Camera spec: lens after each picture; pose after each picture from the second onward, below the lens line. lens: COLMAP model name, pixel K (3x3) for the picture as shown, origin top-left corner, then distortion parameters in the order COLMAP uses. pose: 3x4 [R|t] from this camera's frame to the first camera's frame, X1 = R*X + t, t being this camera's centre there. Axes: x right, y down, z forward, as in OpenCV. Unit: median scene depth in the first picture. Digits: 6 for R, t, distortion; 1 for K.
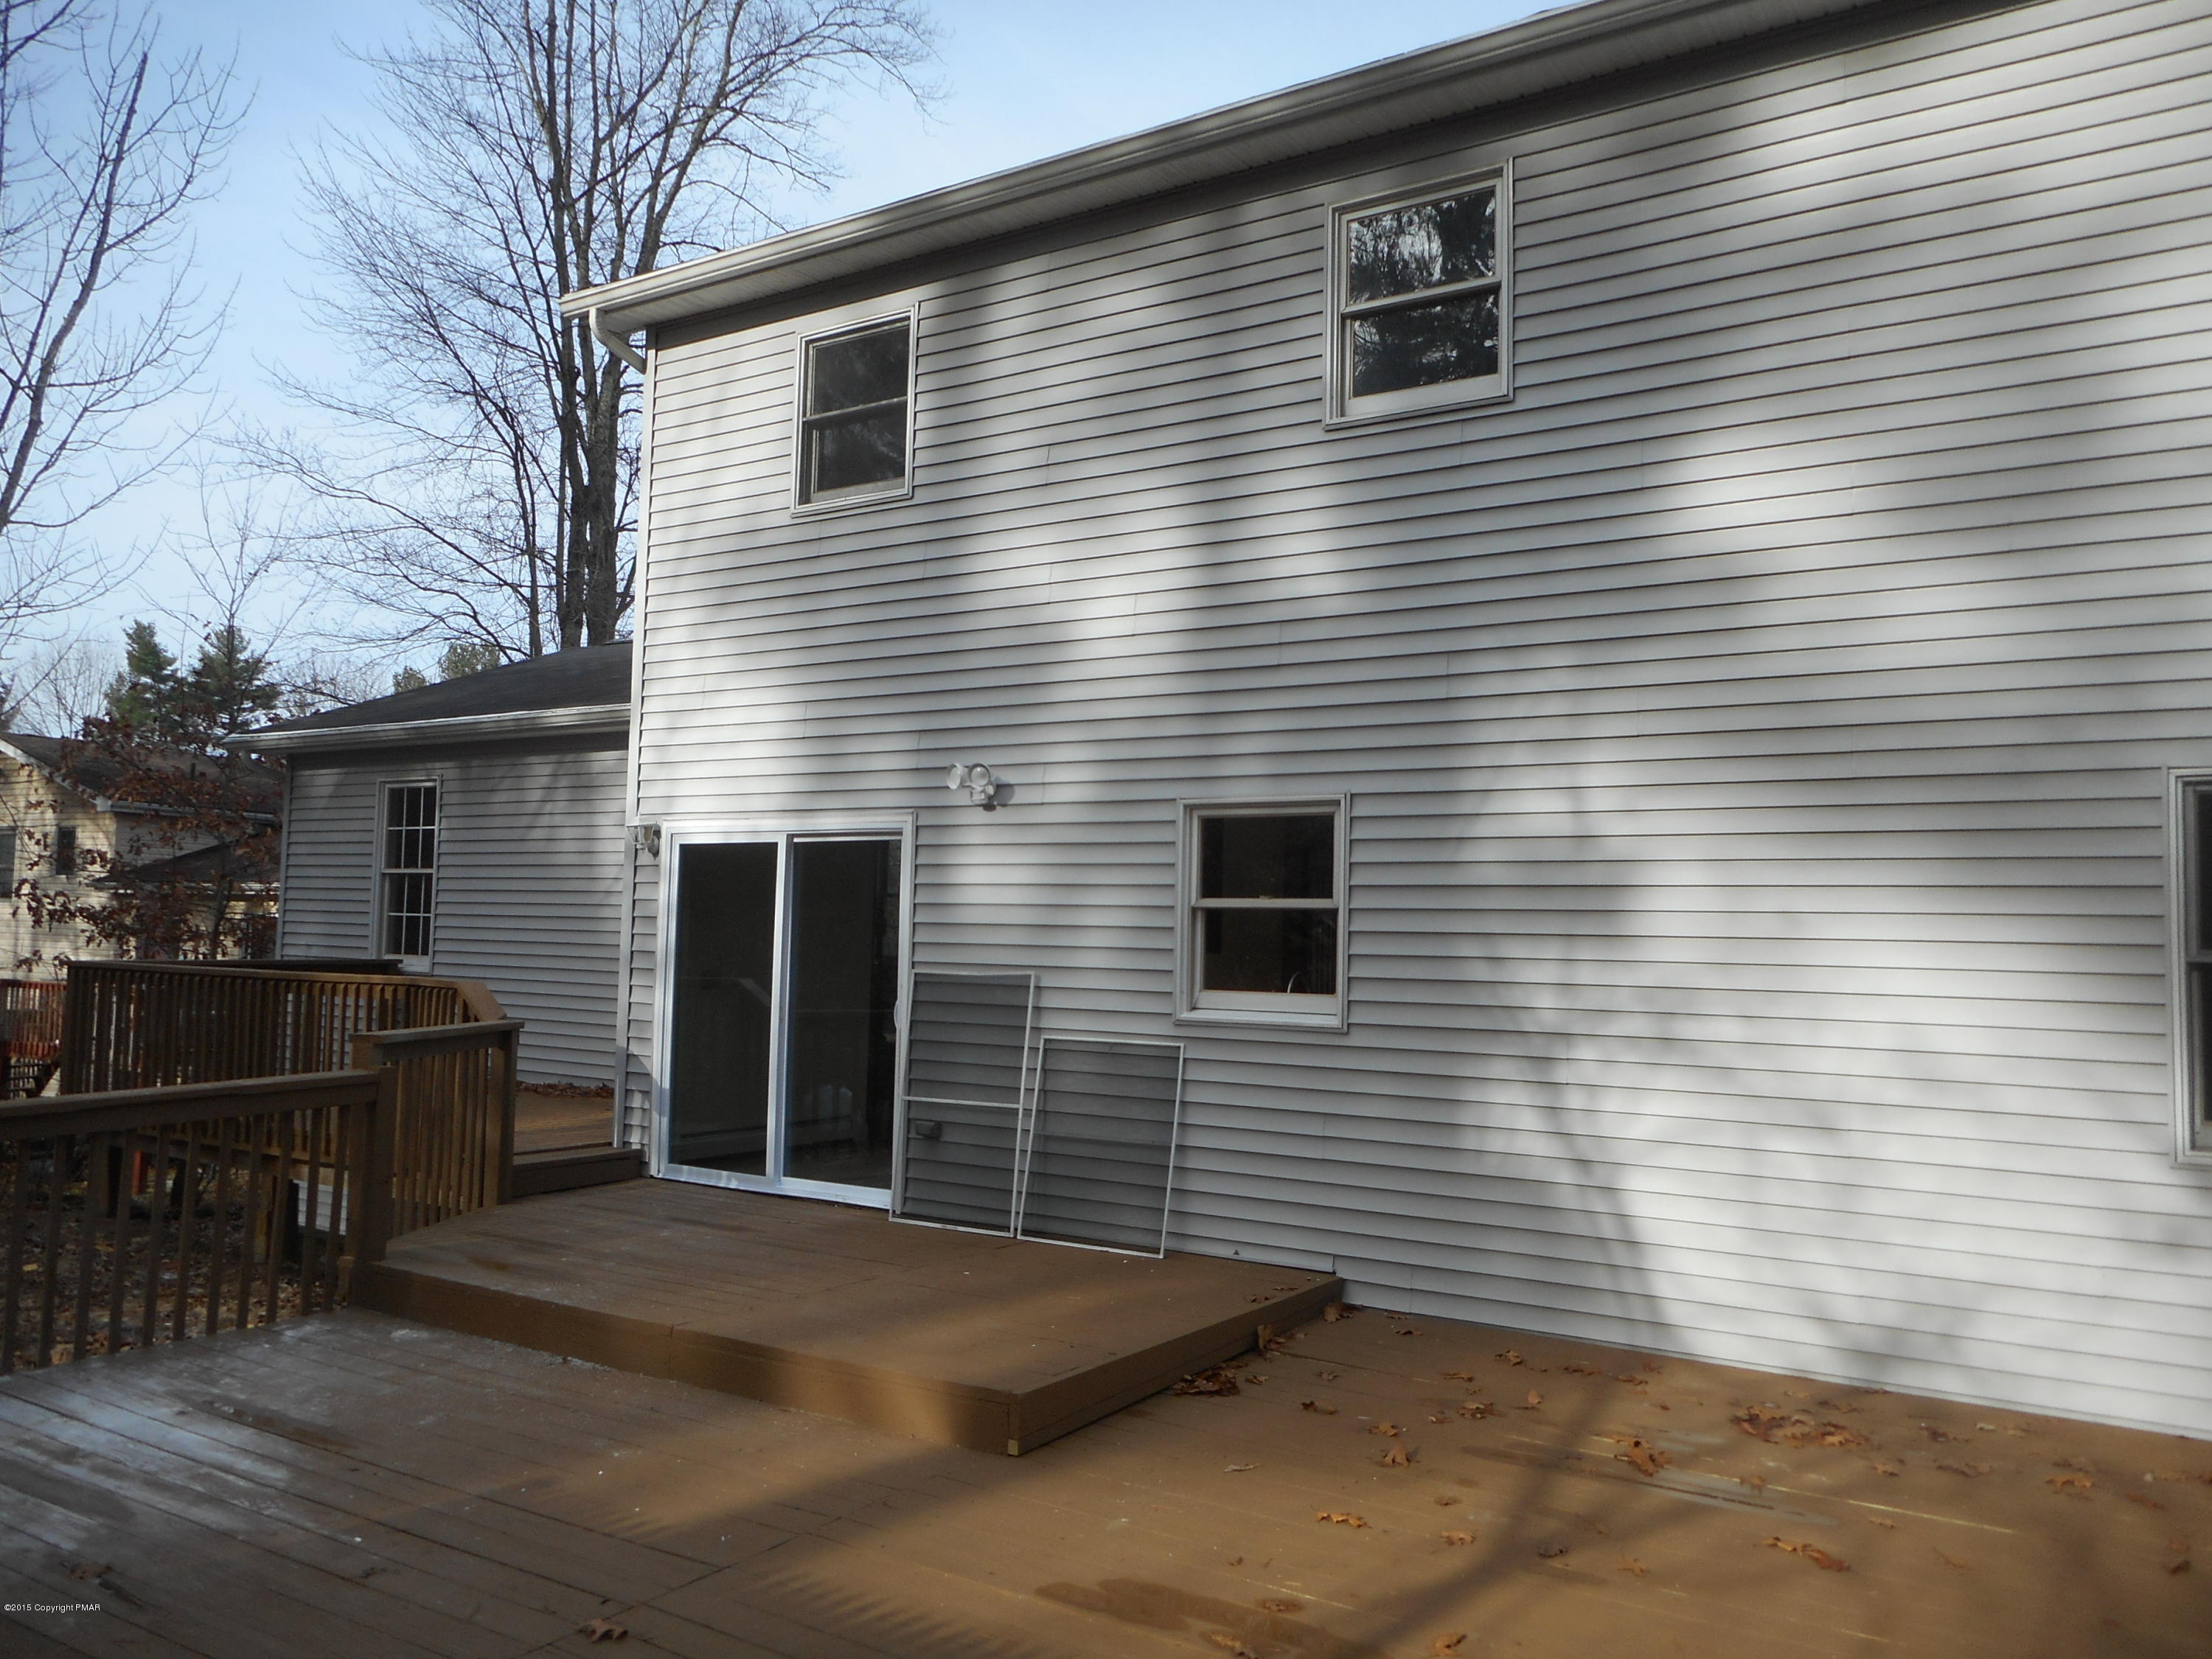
lens RADIAL K [[1631.3, 0, 1122.5], [0, 1631.3, 815.9], [0, 0, 1]] dist [-0.014335, 0.012545]
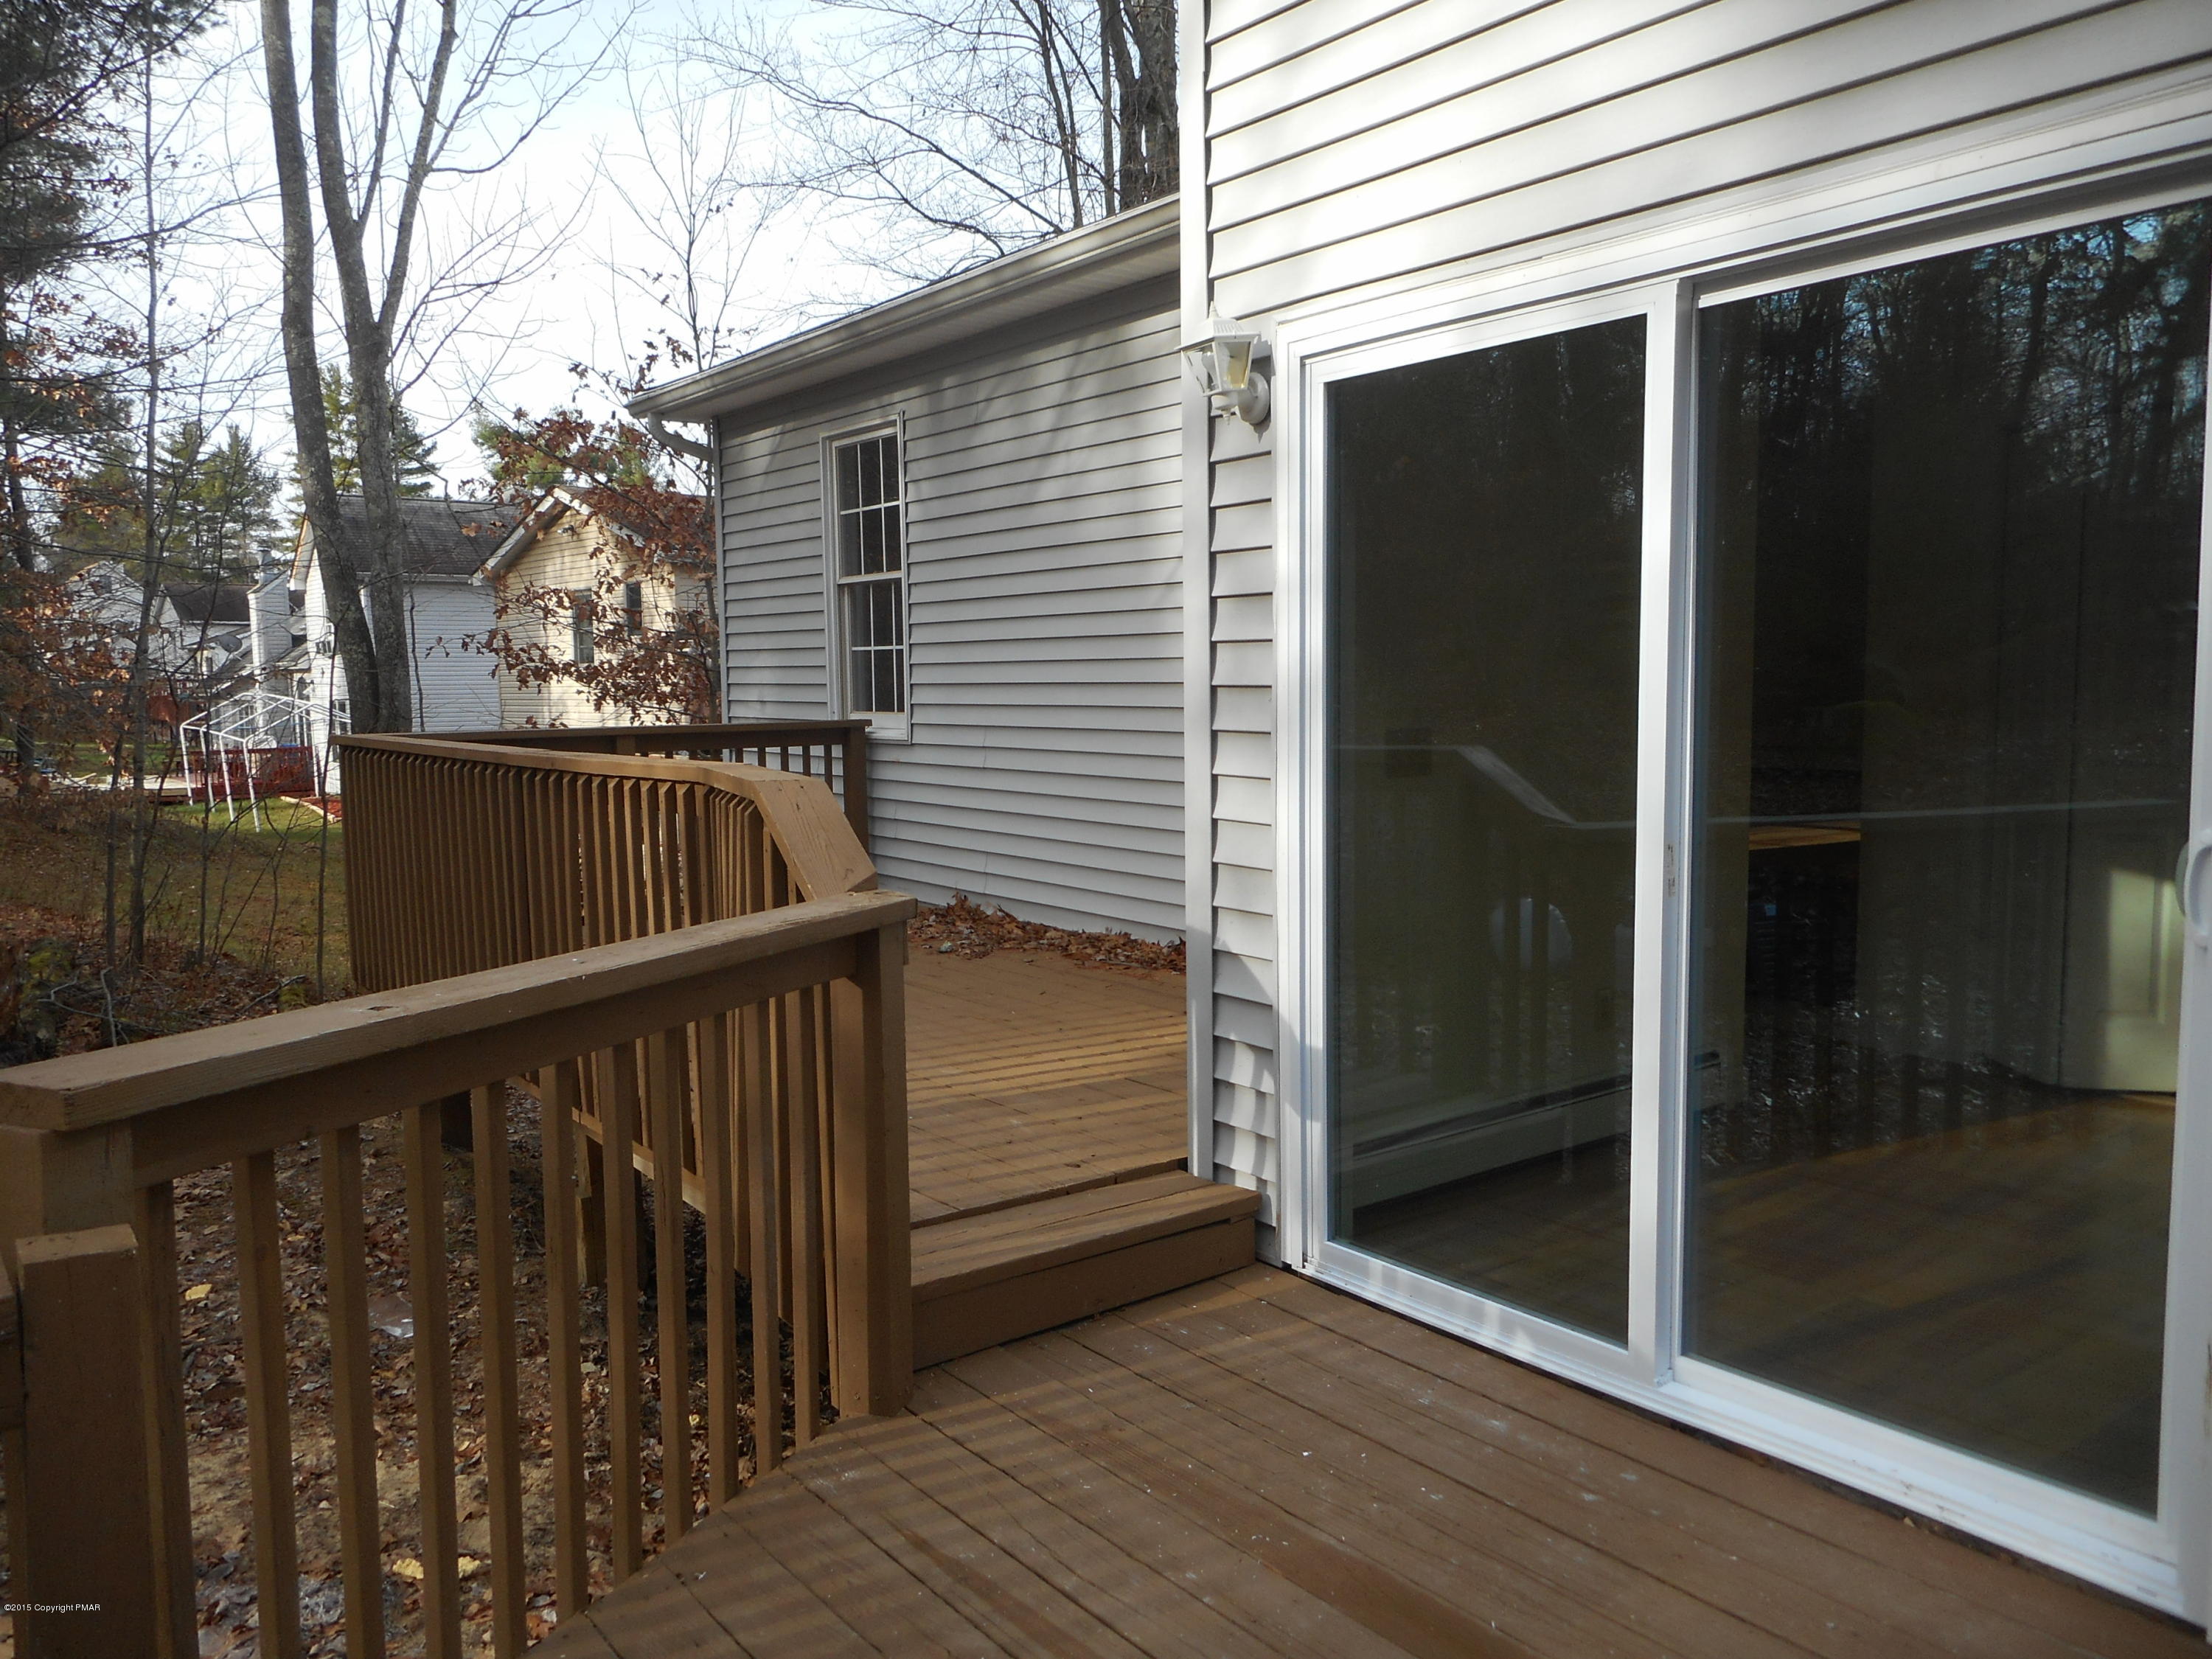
lens RADIAL K [[1631.3, 0, 1114.3], [0, 1631.3, 827.1], [0, 0, 1]] dist [-0.014335, 0.012545]
pose [[0.934936, 0.000634, -0.354815, -0.140468], [0.056189, 0.987115, 0.149823, 0.042906], [0.350338, -0.160012, 0.922854, 0.475921]]
